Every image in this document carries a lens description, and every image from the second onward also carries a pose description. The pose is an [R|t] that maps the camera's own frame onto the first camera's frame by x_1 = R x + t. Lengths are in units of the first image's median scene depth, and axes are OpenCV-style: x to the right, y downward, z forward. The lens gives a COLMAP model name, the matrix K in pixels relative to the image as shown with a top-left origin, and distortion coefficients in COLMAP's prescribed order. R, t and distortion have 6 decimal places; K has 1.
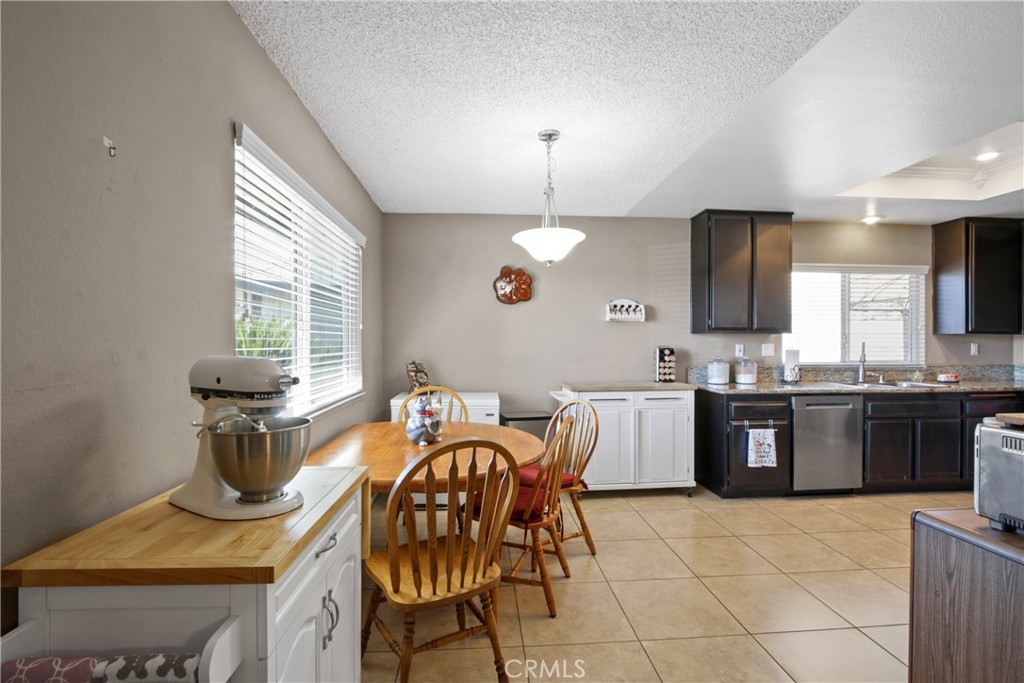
lens RADIAL K [[477.7, 0, 514.5], [0, 477.7, 342.1], [0, 0, 1]] dist [-0.020598, 0.001583]
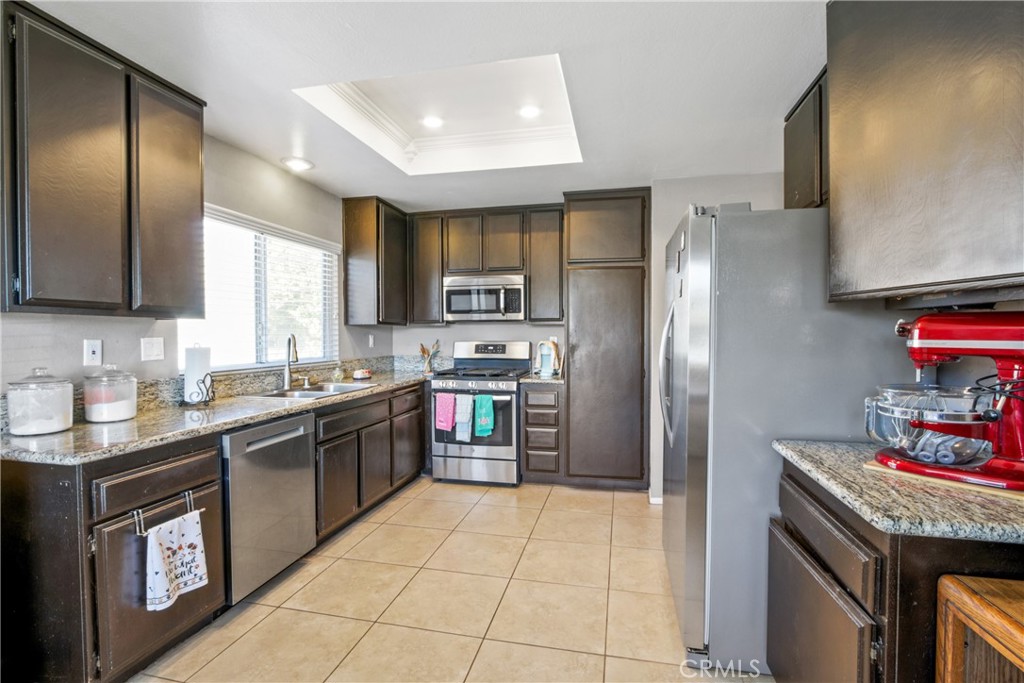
lens RADIAL K [[477.7, 0, 515.4], [0, 477.7, 343.8], [0, 0, 1]] dist [-0.020598, 0.001583]
pose [[0.305803, -0.023385, 0.951808, 0.157939], [0.005438, 0.999725, 0.022815, 0.000232], [-0.952079, -0.001801, 0.305846, 0.463252]]
